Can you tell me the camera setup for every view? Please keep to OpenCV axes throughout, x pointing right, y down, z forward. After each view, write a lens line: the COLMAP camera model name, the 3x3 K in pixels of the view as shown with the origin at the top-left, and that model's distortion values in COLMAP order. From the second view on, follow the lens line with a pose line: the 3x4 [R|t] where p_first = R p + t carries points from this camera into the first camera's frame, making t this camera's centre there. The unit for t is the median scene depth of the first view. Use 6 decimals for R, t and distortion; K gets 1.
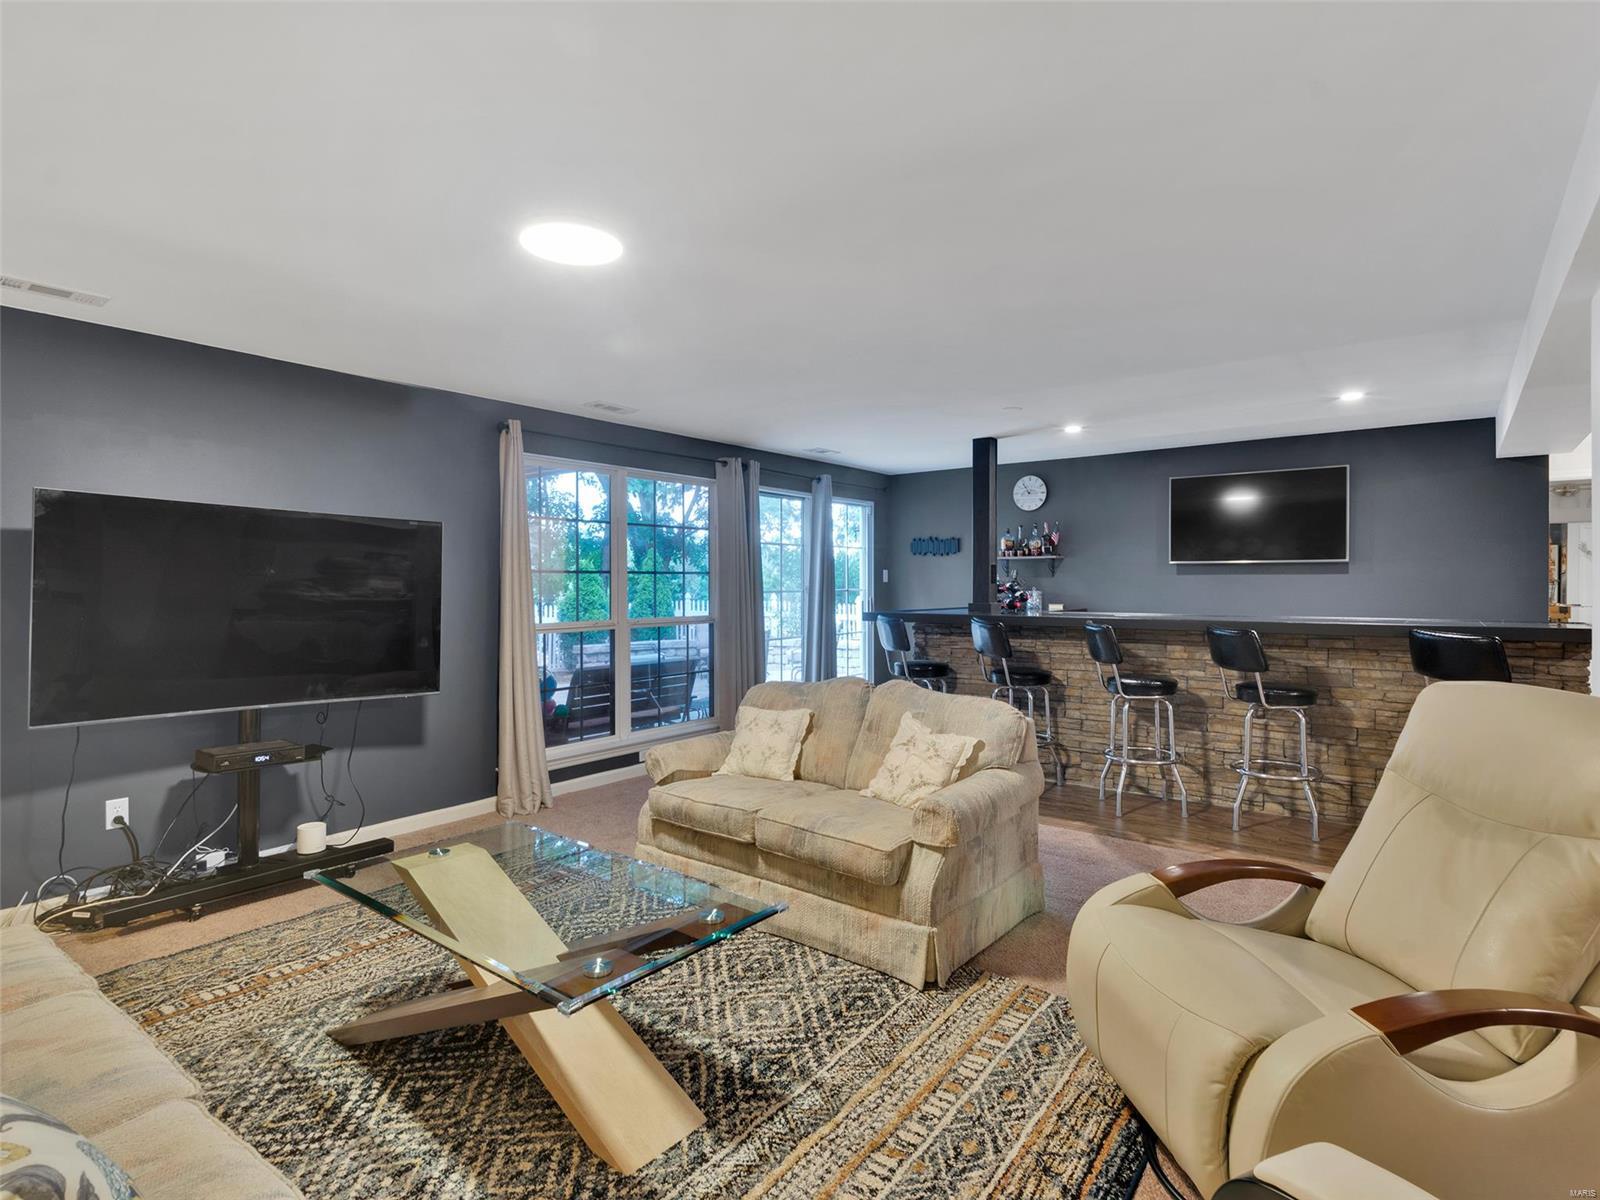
lens RADIAL K [[846.7, 0, 799.0], [0, 846.7, 578.6], [0, 0, 1]] dist [0.005808, -0.000165]
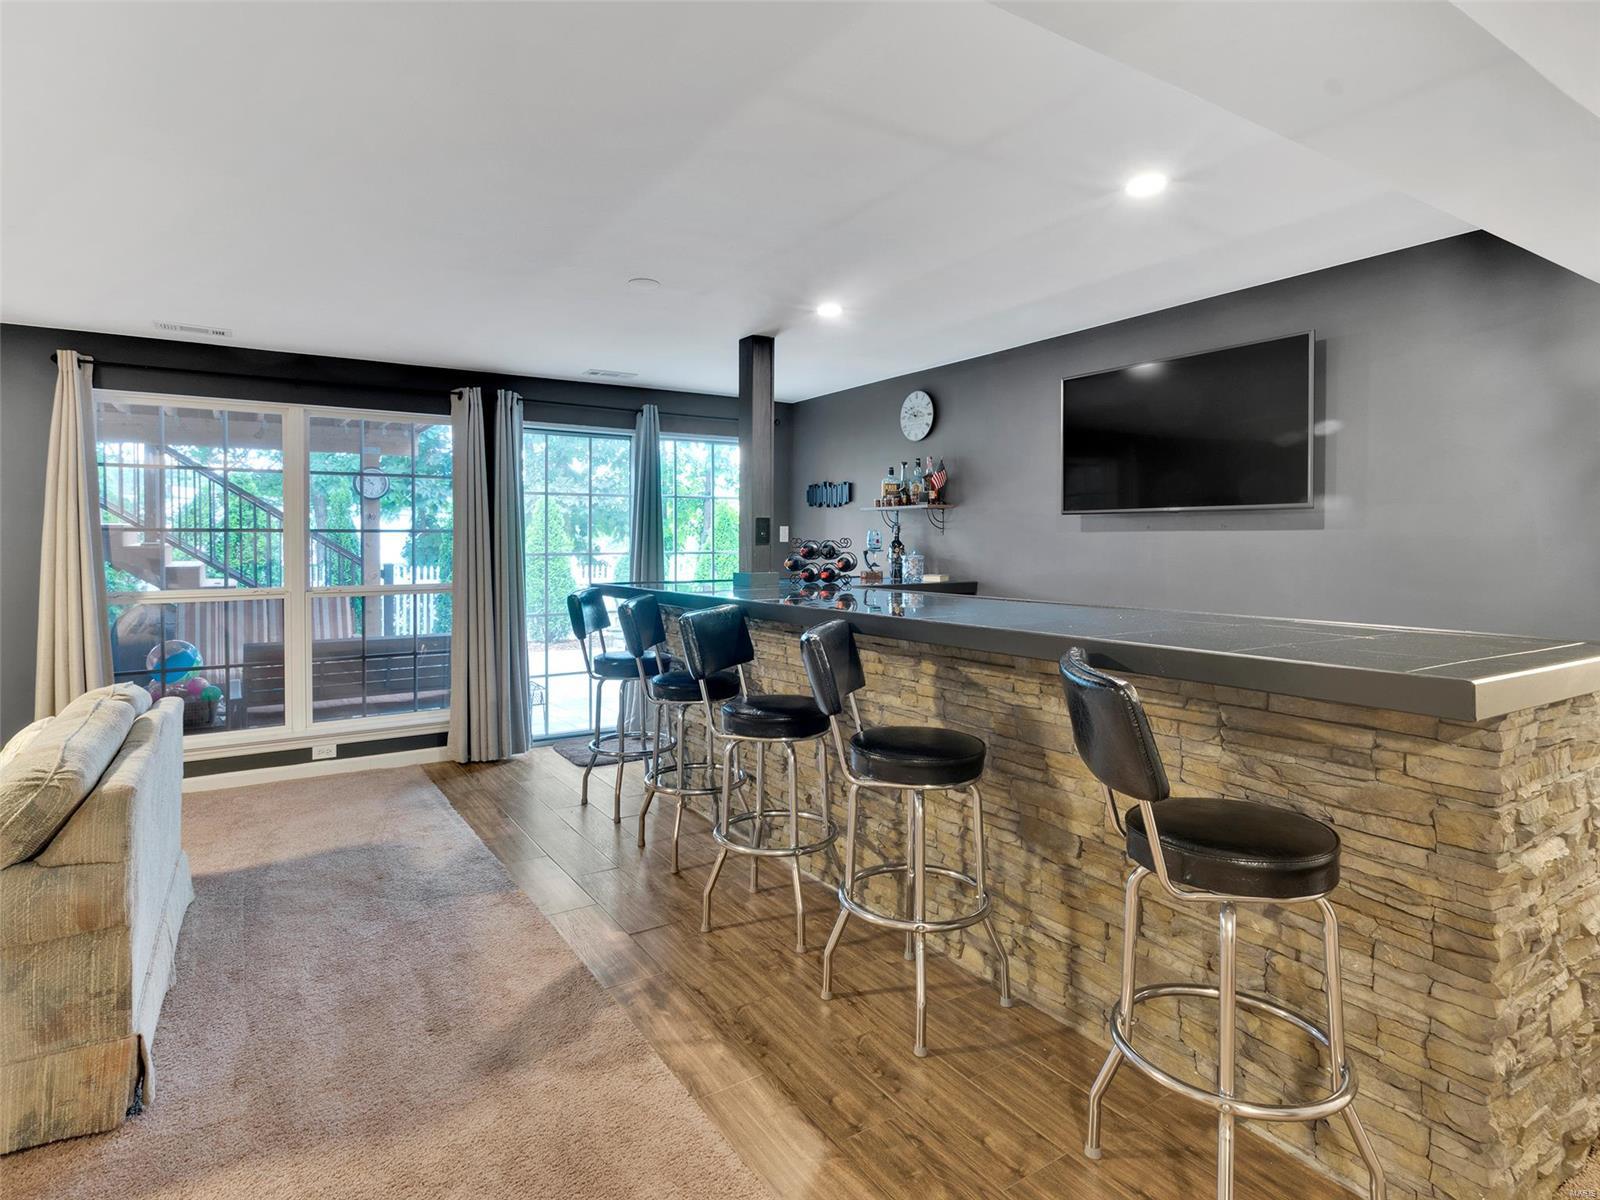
lens RADIAL K [[860.3, 0, 797.4], [0, 860.3, 548.6], [0, 0, 1]] dist [0.002435, 0.000416]
pose [[0.938286, 0.002854, -0.345848, 0.721906], [0.001929, 0.999907, 0.013485, -0.000945], [0.345855, -0.013320, 0.938194, 0.497718]]
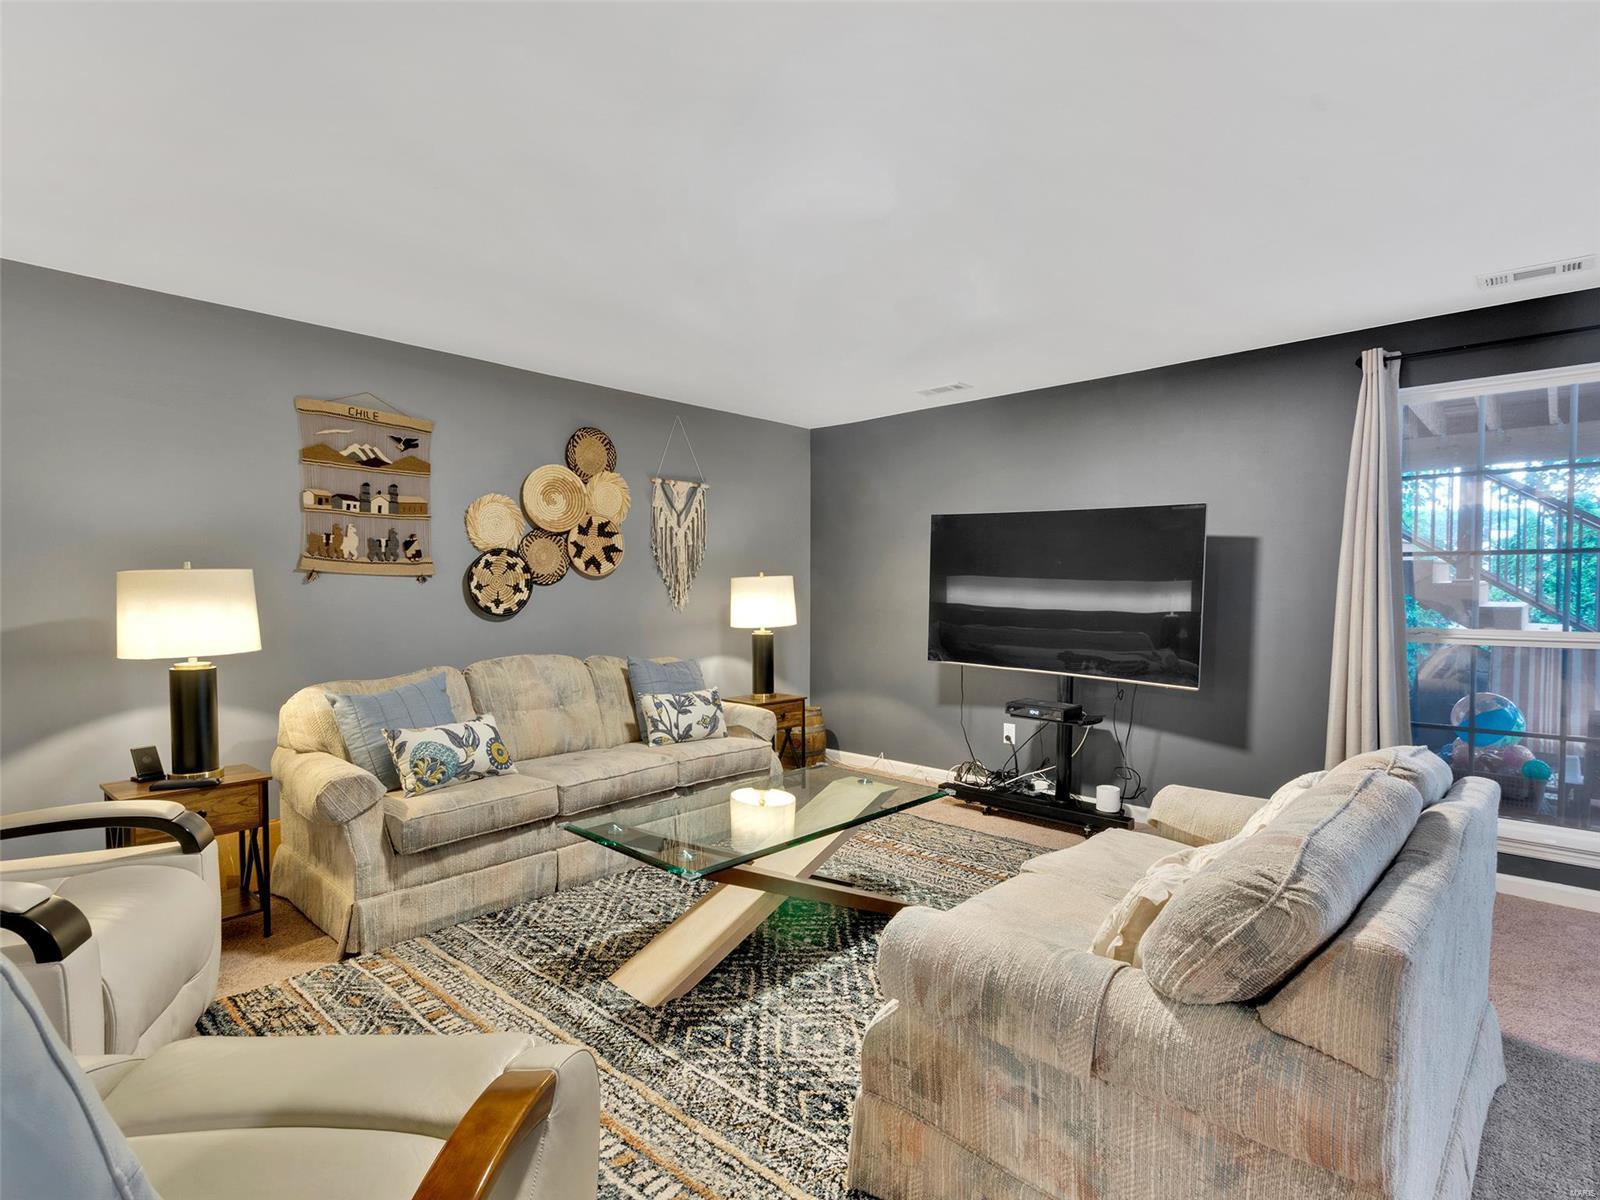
lens RADIAL K [[813.3, 0, 808.3], [0, 813.3, 611.4], [0, 0, 1]] dist [0.001521, -0.001285]
pose [[-0.105041, 0.030035, -0.994014, 0.484353], [-0.000616, 0.999542, 0.030267, 0.022544], [0.994468, 0.003792, -0.104975, 0.654785]]
